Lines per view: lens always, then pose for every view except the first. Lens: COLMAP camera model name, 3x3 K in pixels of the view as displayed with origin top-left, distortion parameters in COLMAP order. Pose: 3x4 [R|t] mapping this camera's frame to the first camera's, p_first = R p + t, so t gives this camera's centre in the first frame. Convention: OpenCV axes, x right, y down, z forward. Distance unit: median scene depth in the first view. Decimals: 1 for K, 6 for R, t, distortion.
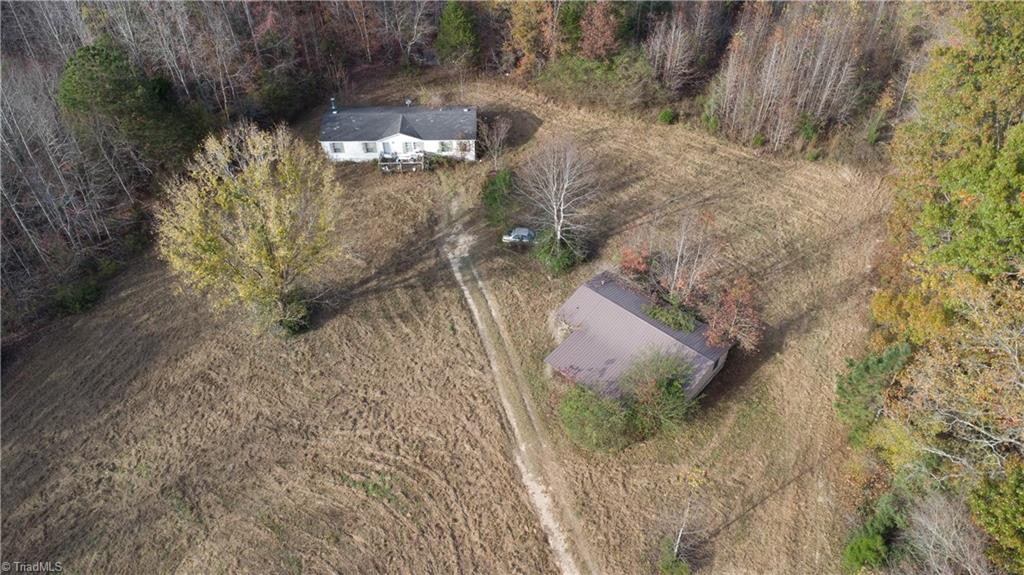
lens RADIAL K [[740.0, 0, 513.9], [0, 740.0, 282.9], [0, 0, 1]] dist [0.042444, -0.068588]
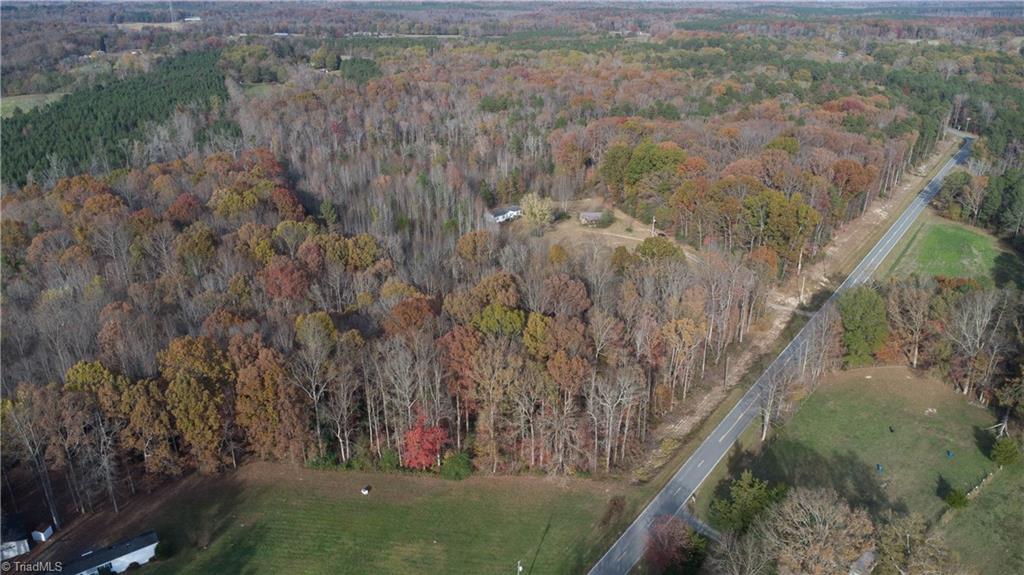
lens RADIAL K [[740.0, 0, 513.9], [0, 740.0, 282.9], [0, 0, 1]] dist [0.042444, -0.068588]
pose [[0.723268, -0.252523, 0.642741, -2.763908], [0.478153, 0.854666, -0.202275, 0.932340], [-0.498250, 0.453627, 0.738897, -1.756761]]
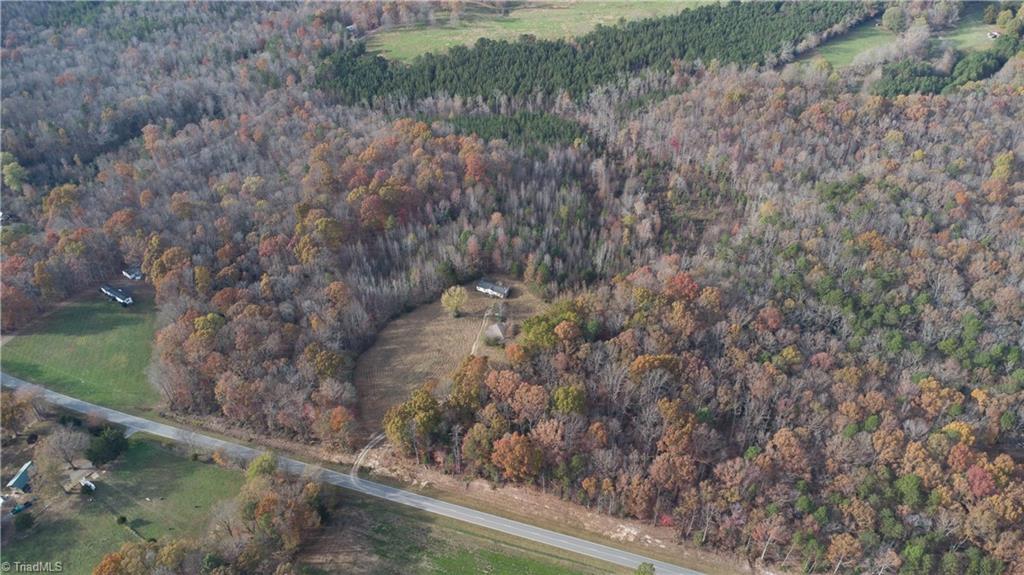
lens RADIAL K [[741.3, 0, 512.9], [0, 741.3, 281.7], [0, 0, 1]] dist [0.026440, -0.034865]
pose [[0.879486, 0.287880, -0.378983, 1.921596], [-0.323242, 0.945785, -0.031700, -0.137682], [0.349311, 0.150383, 0.924860, -3.715850]]
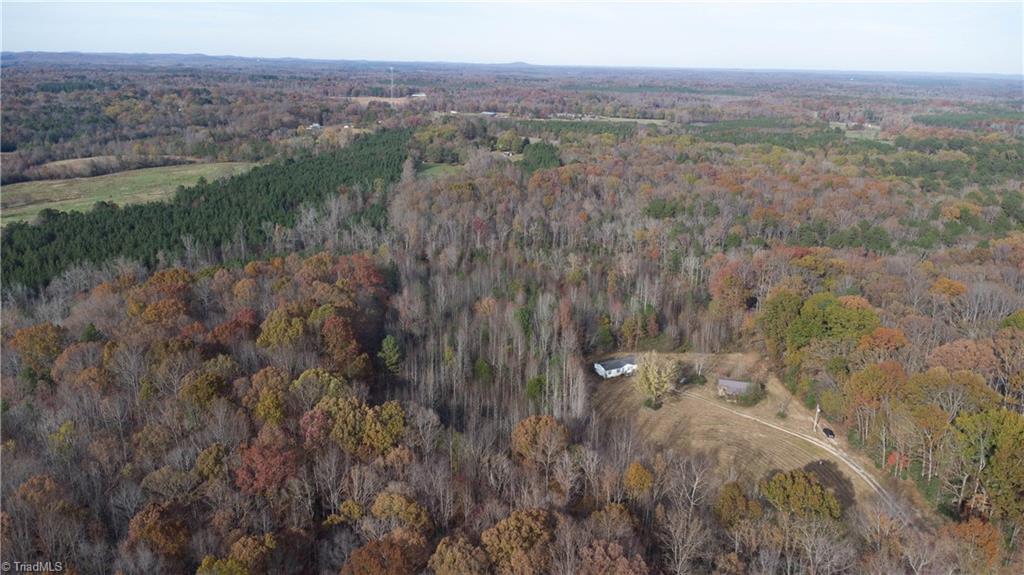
lens RADIAL K [[741.3, 0, 512.9], [0, 741.3, 281.7], [0, 0, 1]] dist [0.026440, -0.034865]
pose [[0.889768, -0.105741, 0.443996, -1.921736], [0.298688, 0.870457, -0.391266, 0.572689], [-0.345107, 0.480752, 0.806088, -1.510510]]
